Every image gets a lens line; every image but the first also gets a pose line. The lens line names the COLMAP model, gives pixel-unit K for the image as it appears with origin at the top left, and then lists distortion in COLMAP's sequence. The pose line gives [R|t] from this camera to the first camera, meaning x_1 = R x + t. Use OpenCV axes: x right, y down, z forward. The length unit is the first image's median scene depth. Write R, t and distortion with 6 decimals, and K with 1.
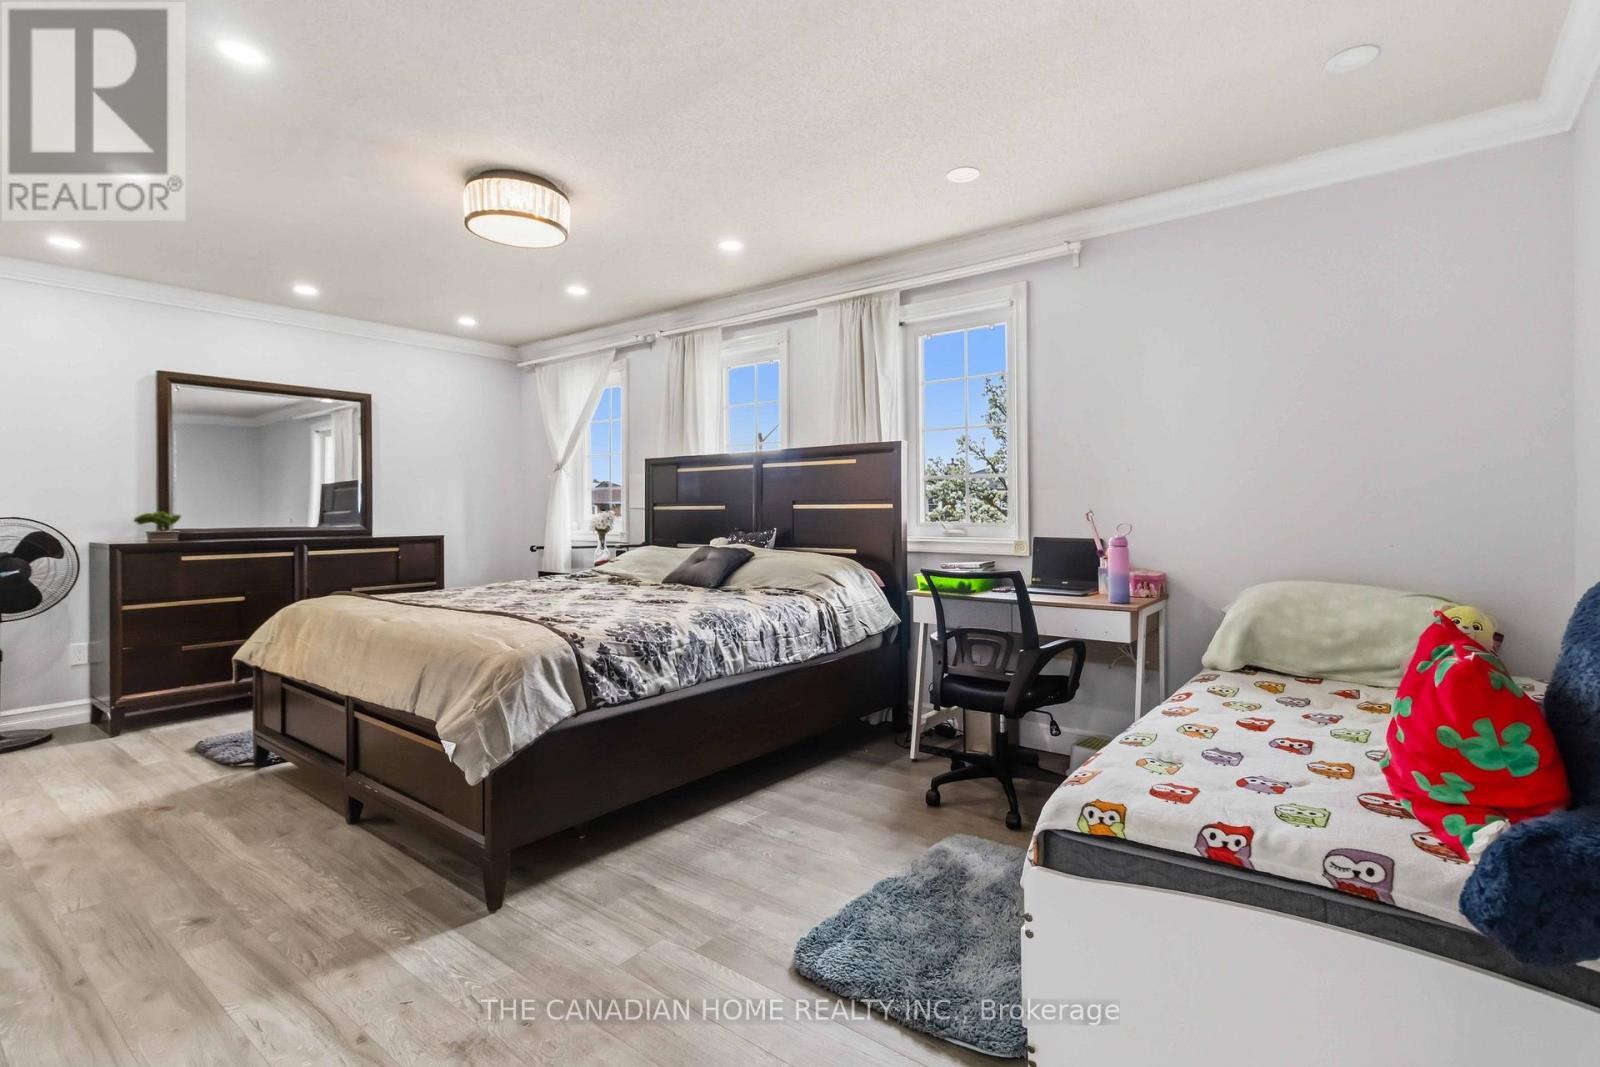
lens RADIAL K [[756.1, 0, 818.2], [0, 756.1, 505.3], [0, 0, 1]] dist [0.000175, 0.000679]
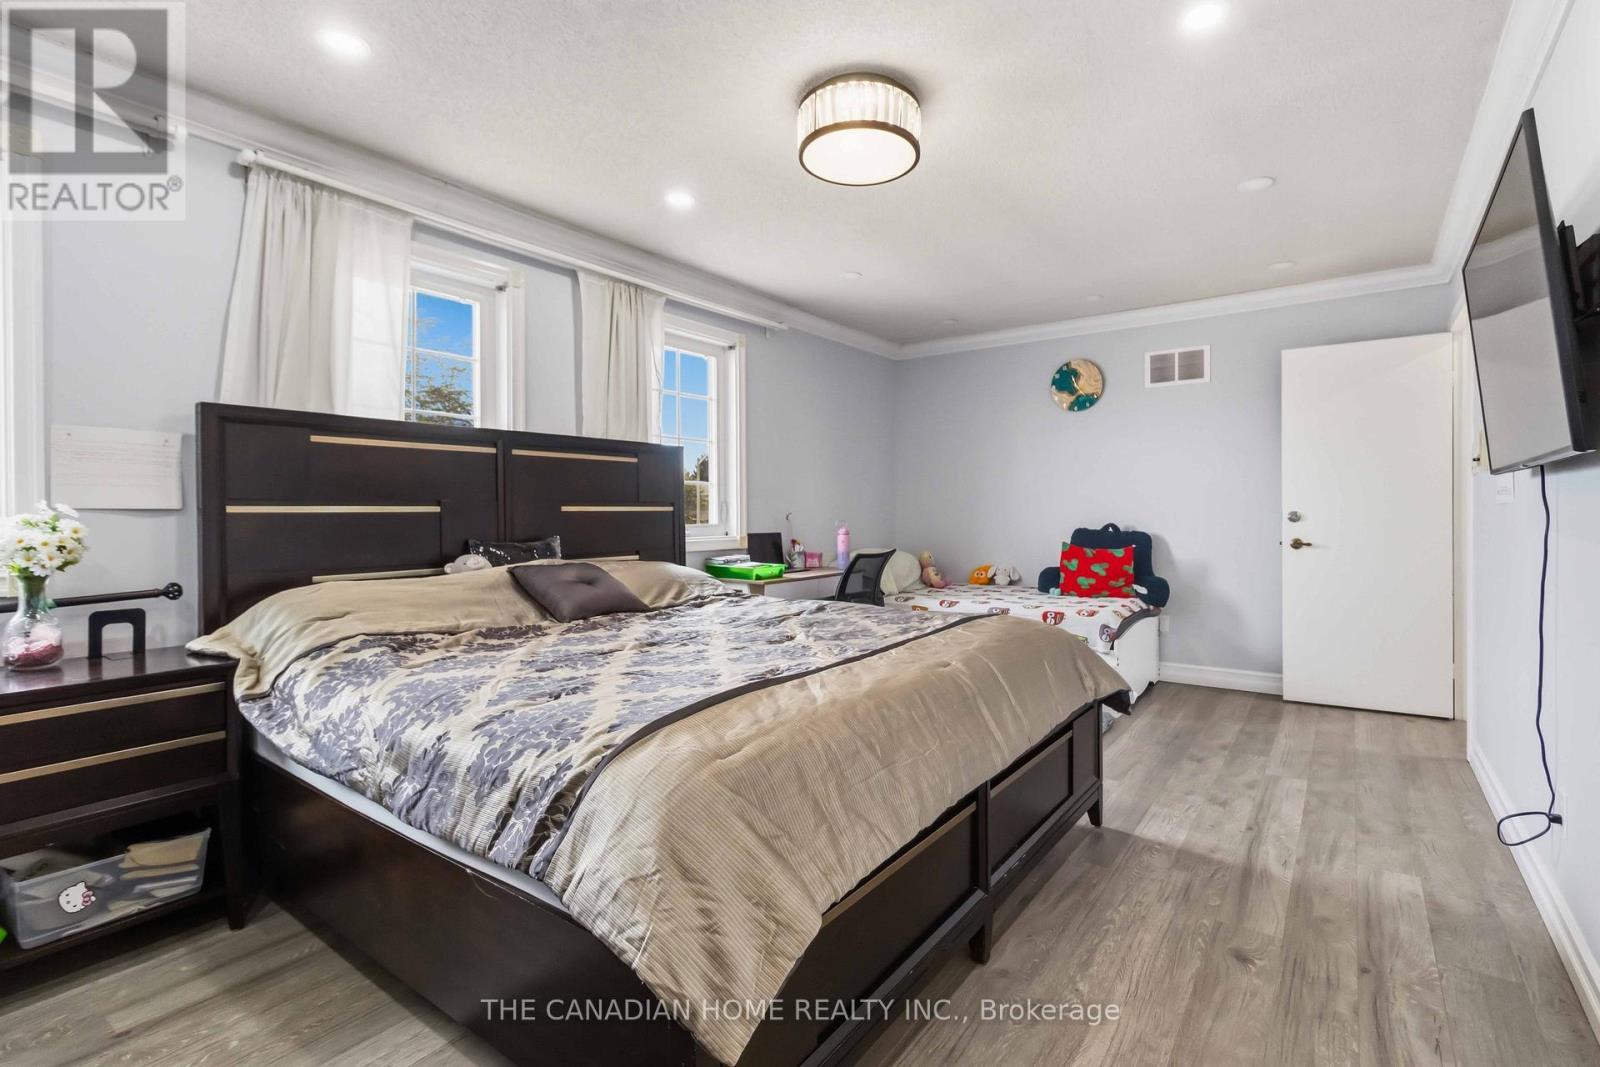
lens RADIAL K [[740.5, 0, 838.2], [0, 740.5, 517.9], [0, 0, 1]] dist [0.012551, -0.000388]
pose [[-0.043627, -0.006965, 0.999024, -1.772009], [-0.001211, 0.999975, 0.006918, 0.012406], [-0.999047, -0.000908, -0.043634, 1.597347]]
